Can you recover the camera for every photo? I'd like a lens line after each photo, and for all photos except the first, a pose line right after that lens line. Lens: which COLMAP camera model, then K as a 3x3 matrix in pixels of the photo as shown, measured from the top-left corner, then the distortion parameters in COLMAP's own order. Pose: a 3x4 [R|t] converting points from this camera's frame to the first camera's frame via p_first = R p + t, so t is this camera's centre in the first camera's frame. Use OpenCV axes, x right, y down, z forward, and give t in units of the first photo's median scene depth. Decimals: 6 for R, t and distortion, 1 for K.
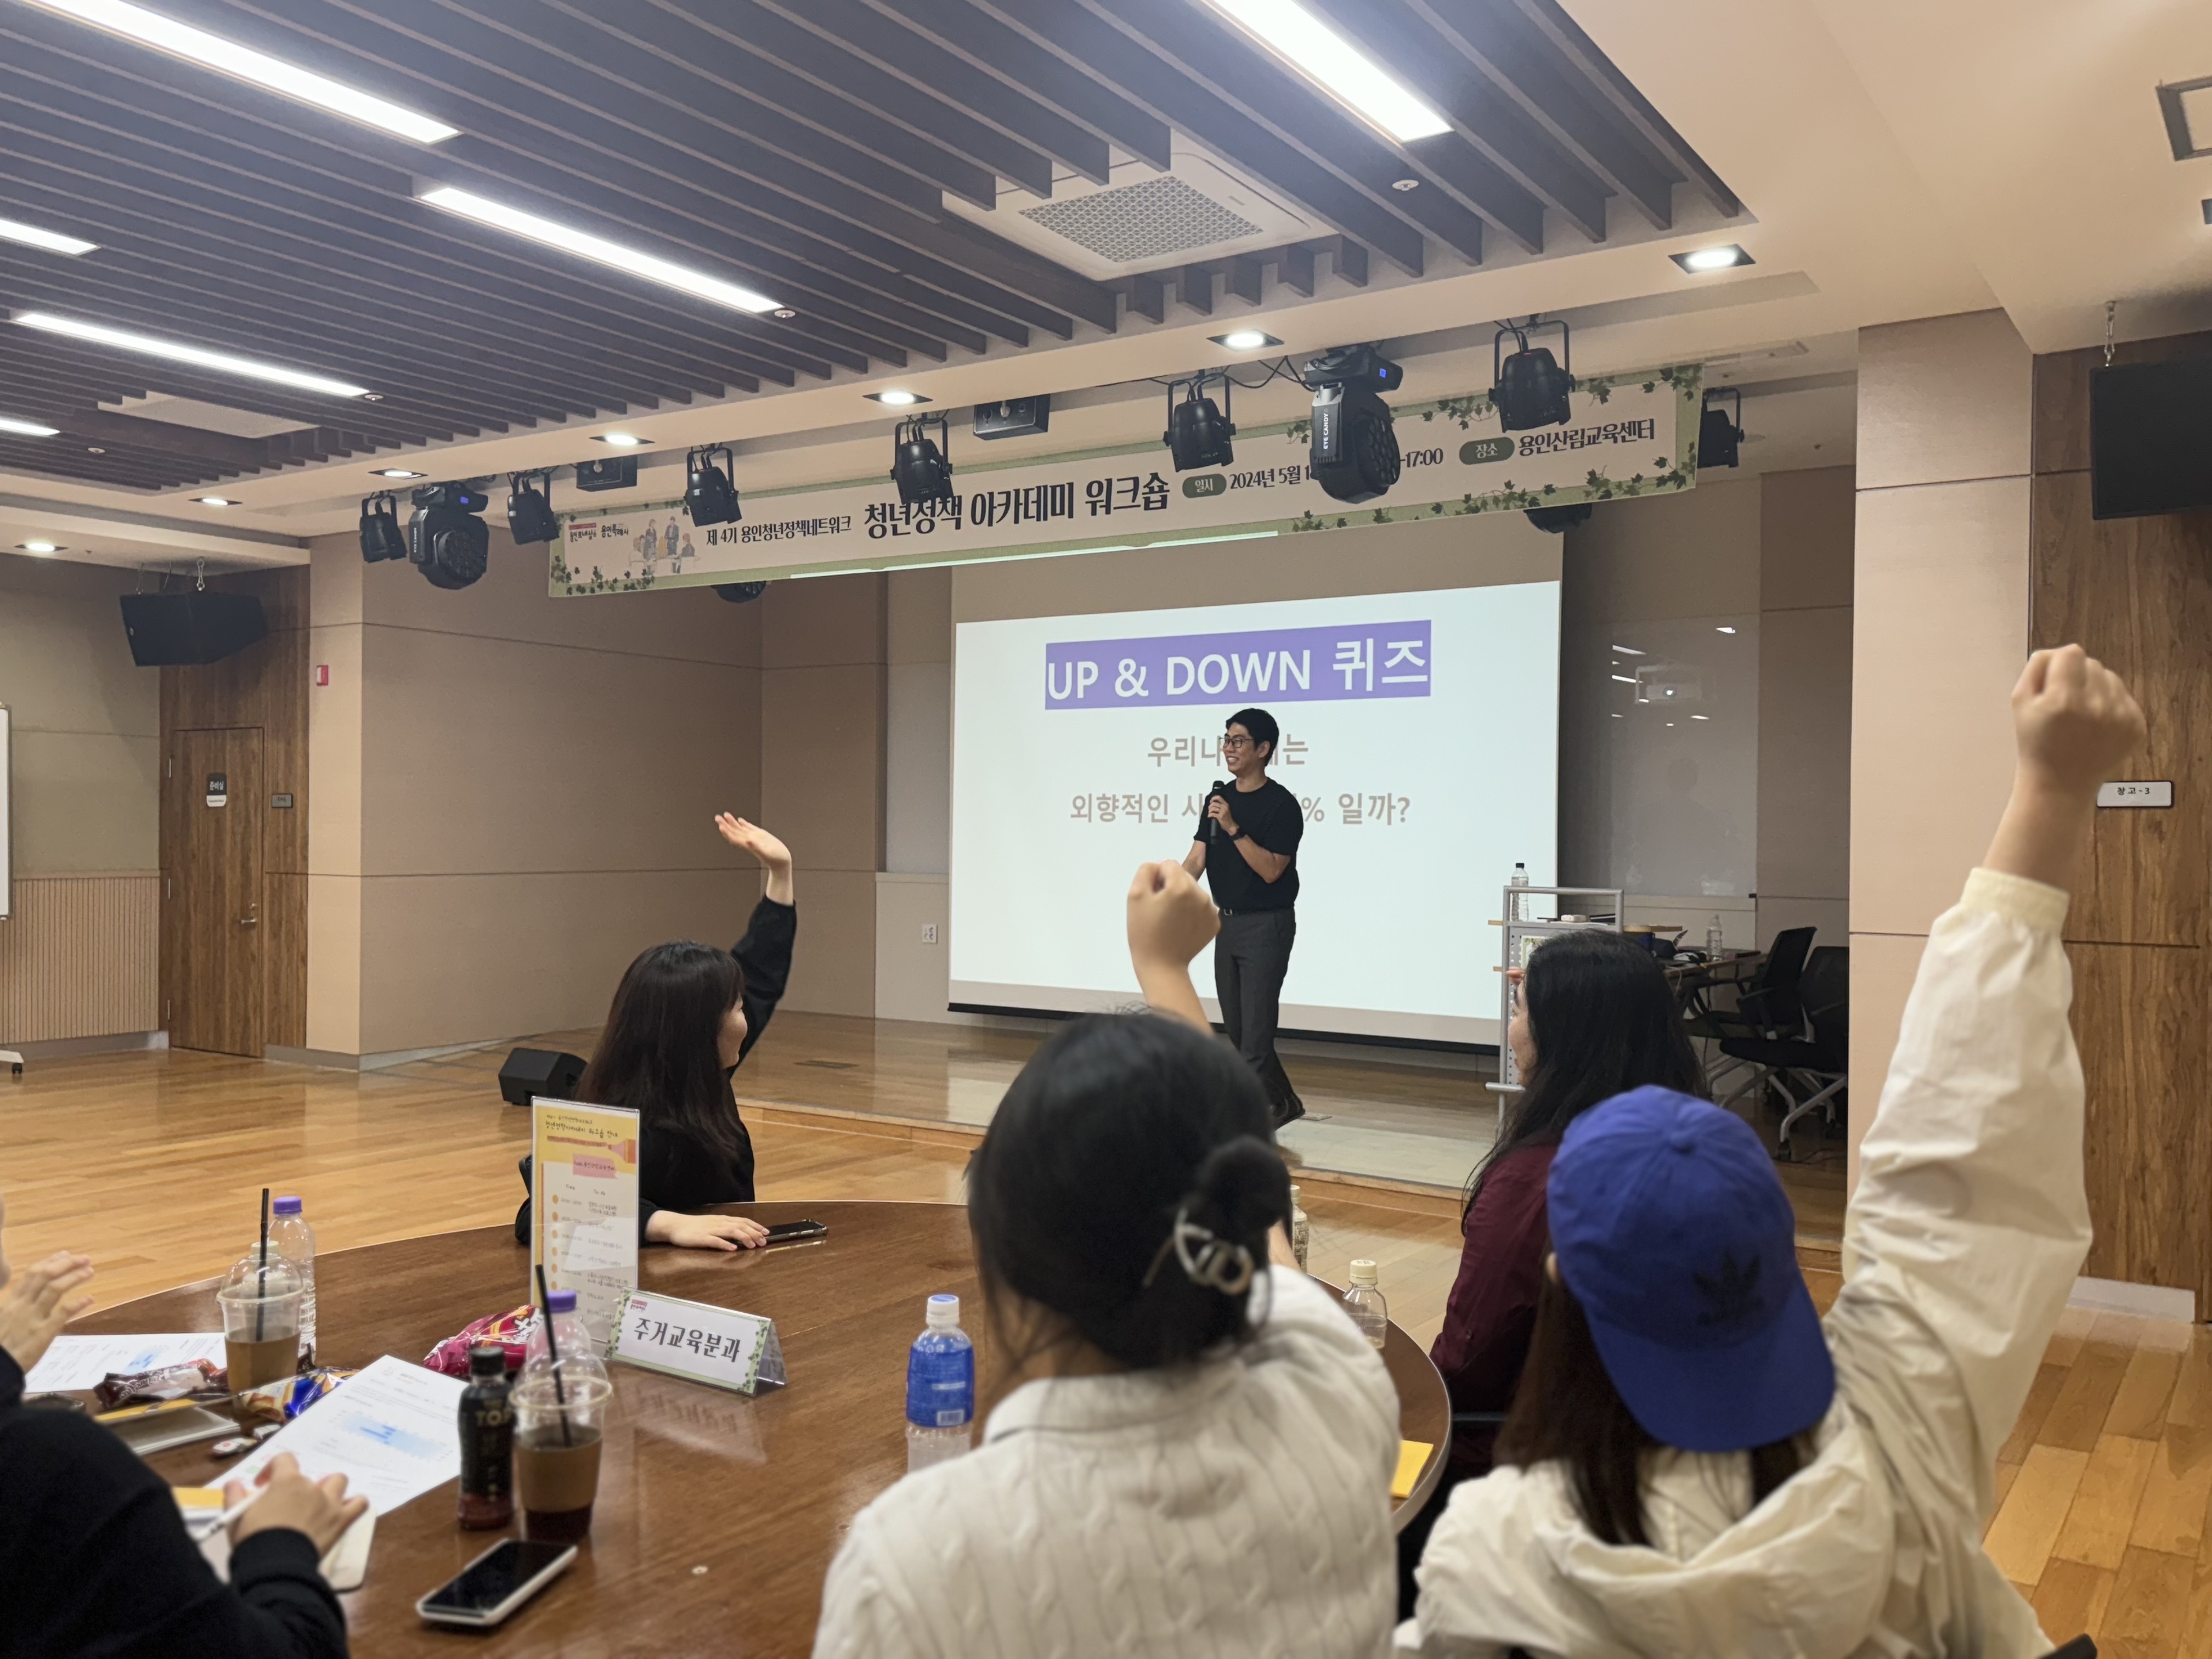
lens RADIAL K [[1805.4, 0, 1106.0], [0, 1805.4, 829.5], [0, 0, 1]] dist [0.187977, -0.317102]
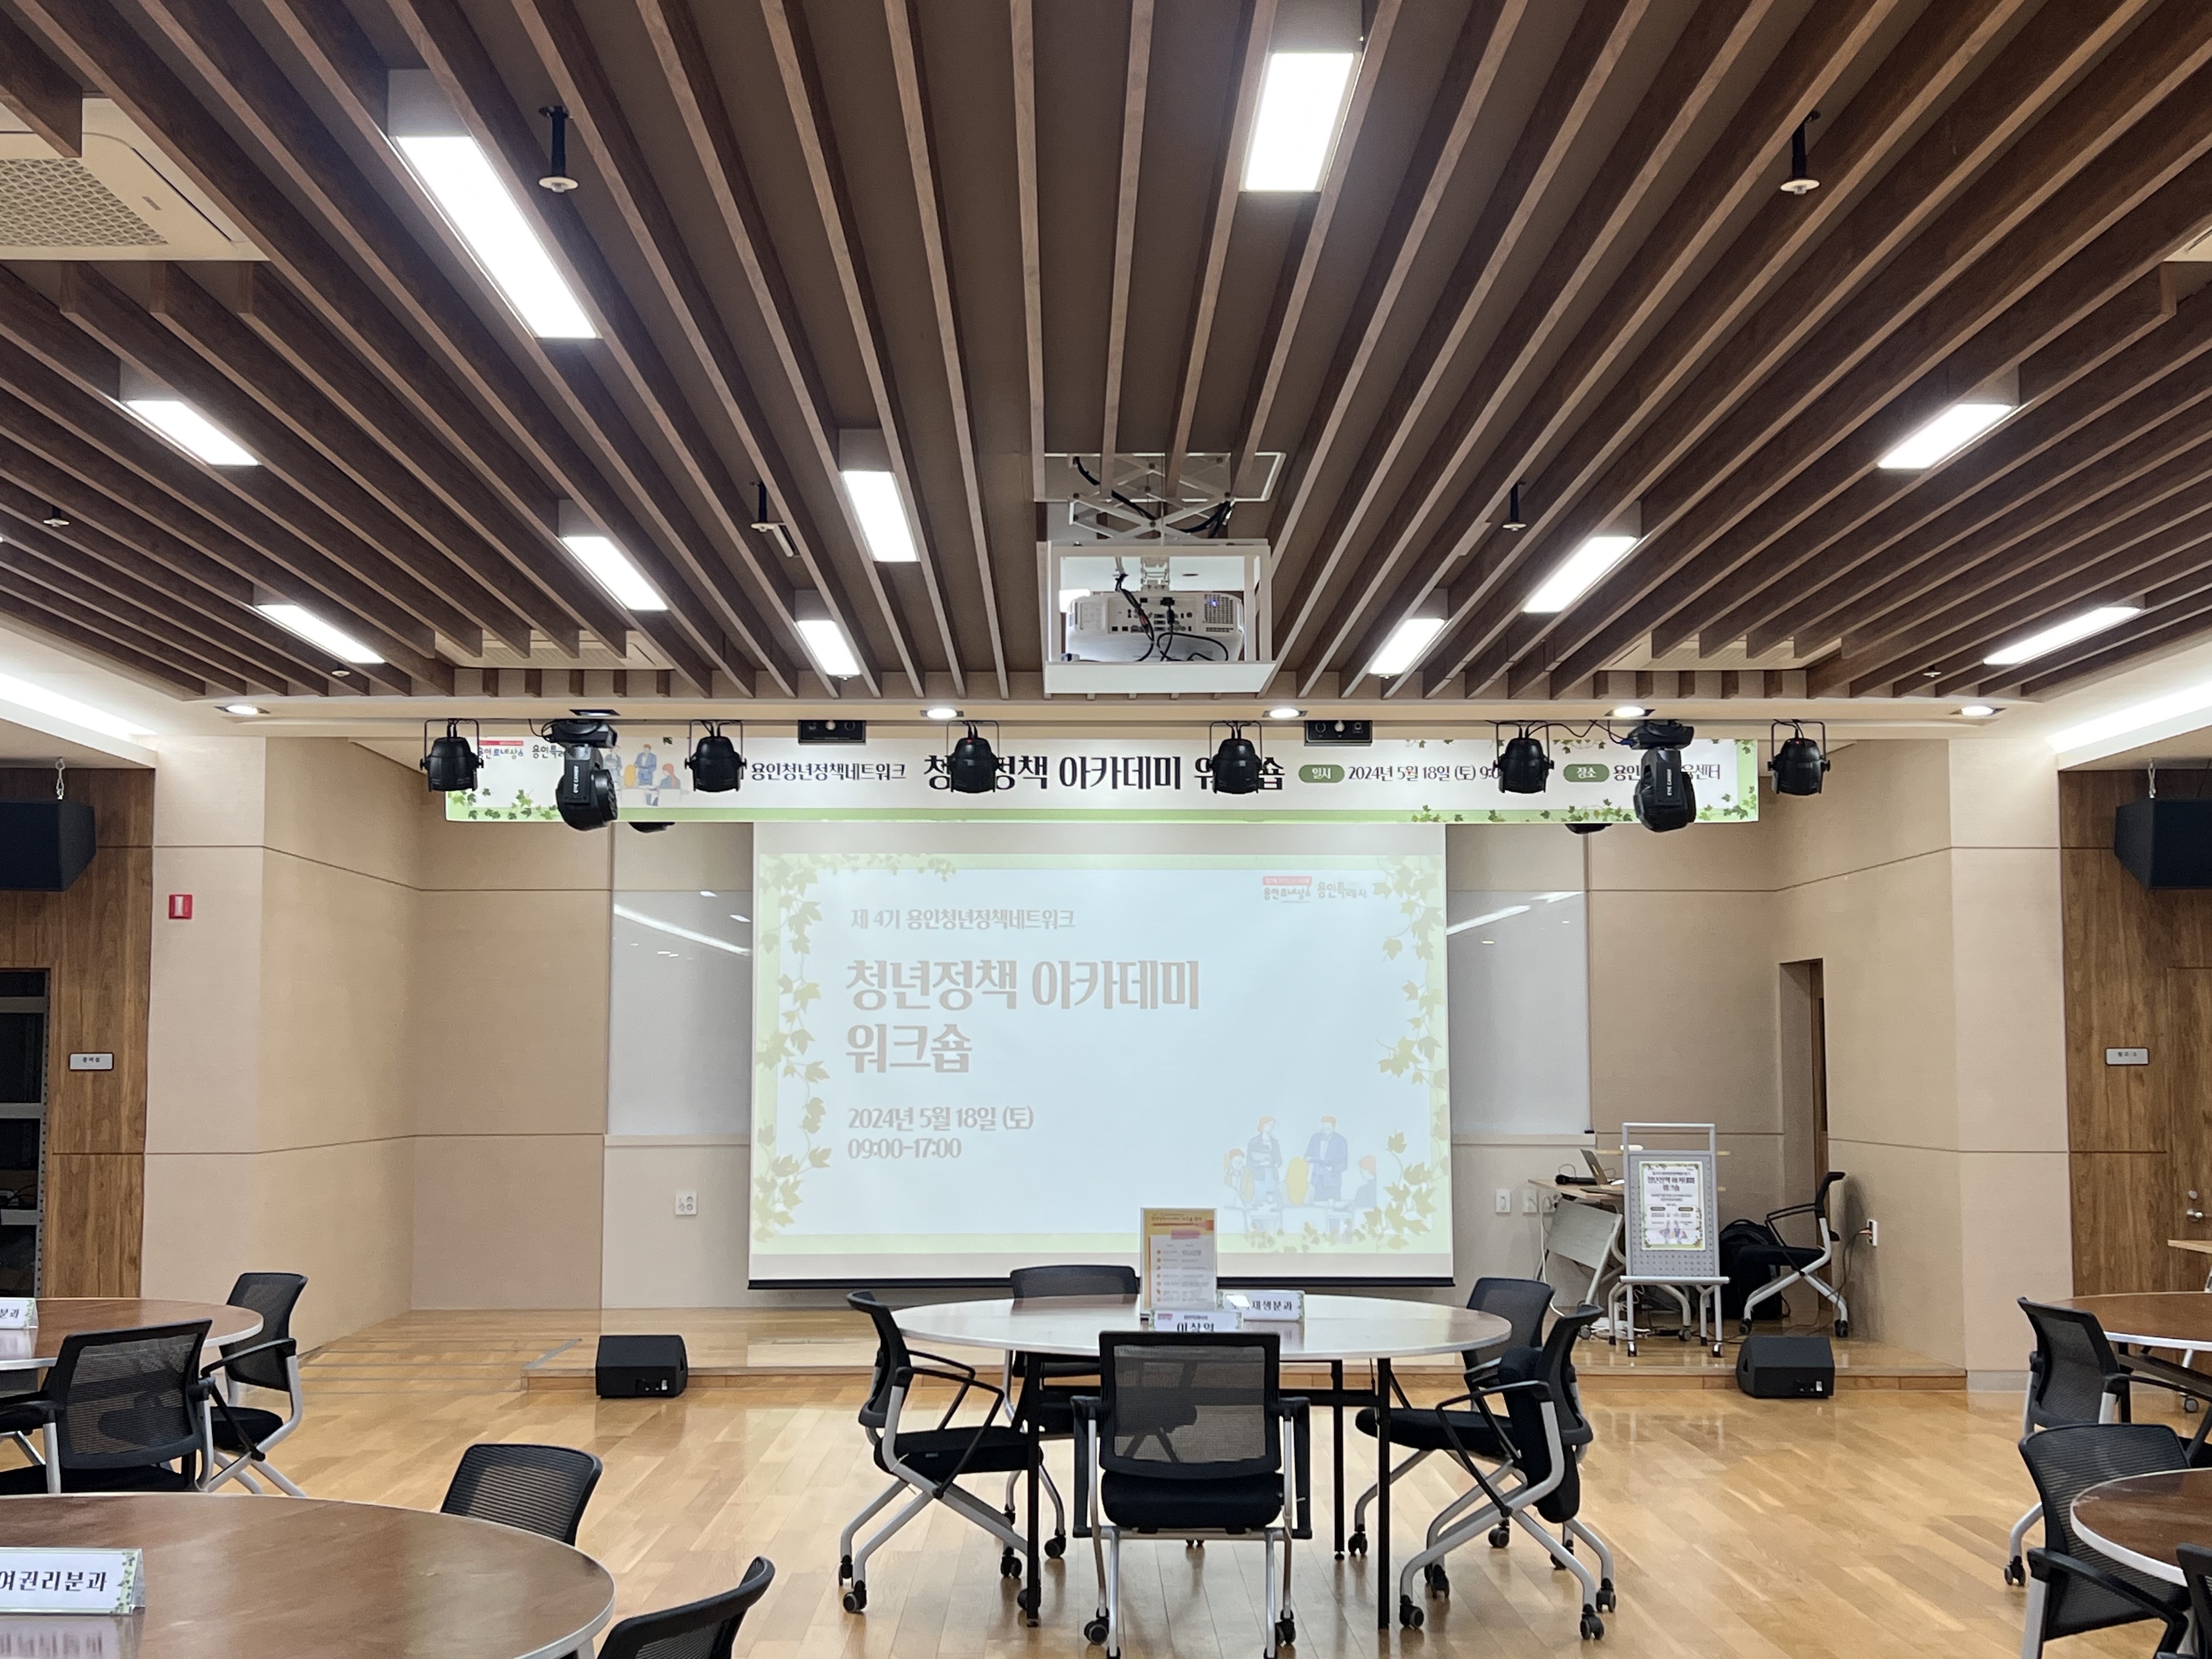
lens RADIAL K [[2645.2, 0, 1094.9], [0, 2645.2, 824.0], [0, 0, 1]] dist [0.192884, -0.591164]
pose [[0.825240, 0.041880, 0.563227, -0.948735], [0.008952, 0.996152, -0.087188, -0.015753], [-0.564711, 0.076993, 0.821689, -0.255836]]
